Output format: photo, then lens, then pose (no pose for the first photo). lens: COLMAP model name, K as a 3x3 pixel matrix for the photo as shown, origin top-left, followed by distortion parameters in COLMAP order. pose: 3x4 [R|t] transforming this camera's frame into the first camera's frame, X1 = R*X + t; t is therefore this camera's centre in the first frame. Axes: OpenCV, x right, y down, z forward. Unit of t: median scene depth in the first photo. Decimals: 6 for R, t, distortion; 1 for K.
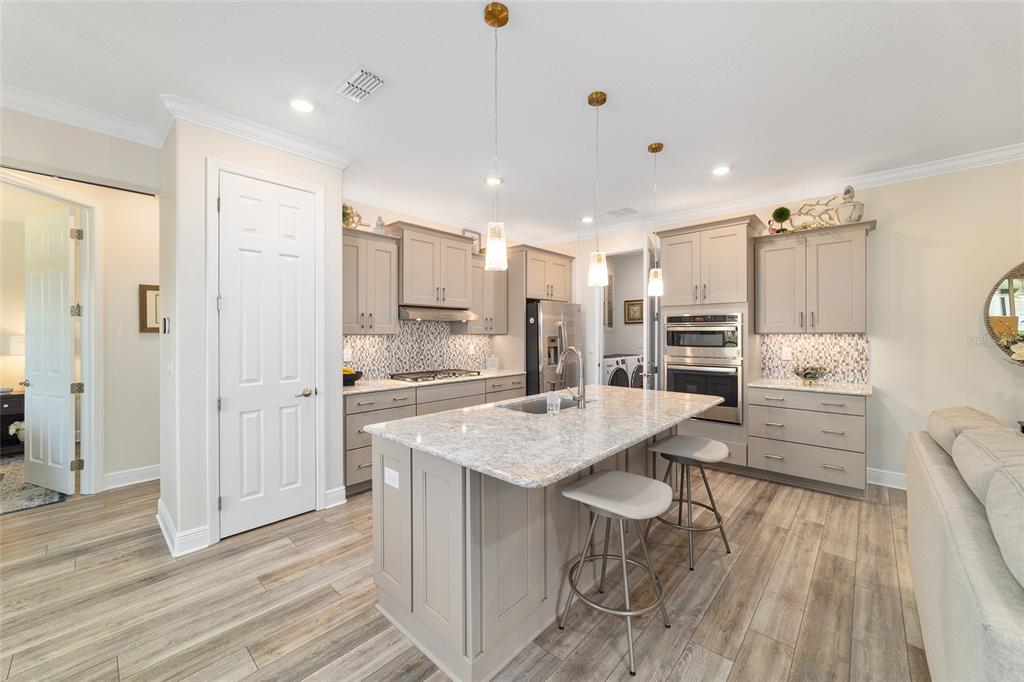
lens RADIAL K [[393.1, 0, 513.2], [0, 393.1, 338.9], [0, 0, 1]] dist [-0.015621, 0.008729]
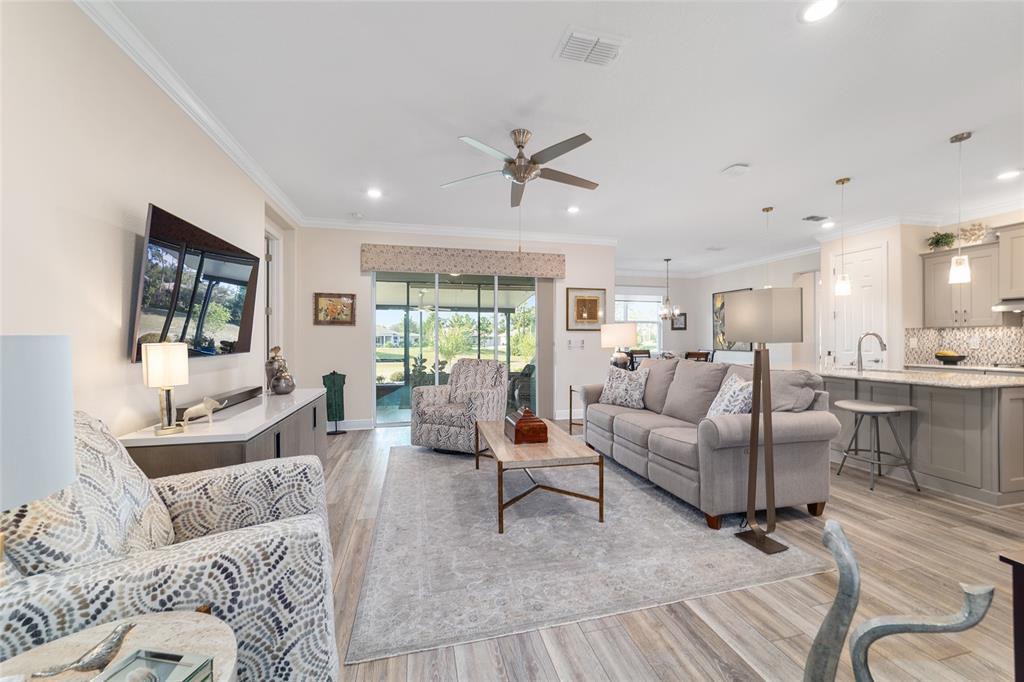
lens RADIAL K [[393.1, 0, 513.2], [0, 393.1, 338.9], [0, 0, 1]] dist [-0.015621, 0.008729]
pose [[-0.550692, -0.000164, -0.834708, 2.303952], [-0.010354, 0.999924, 0.006635, 0.054765], [0.834644, 0.012296, -0.550652, 0.728544]]
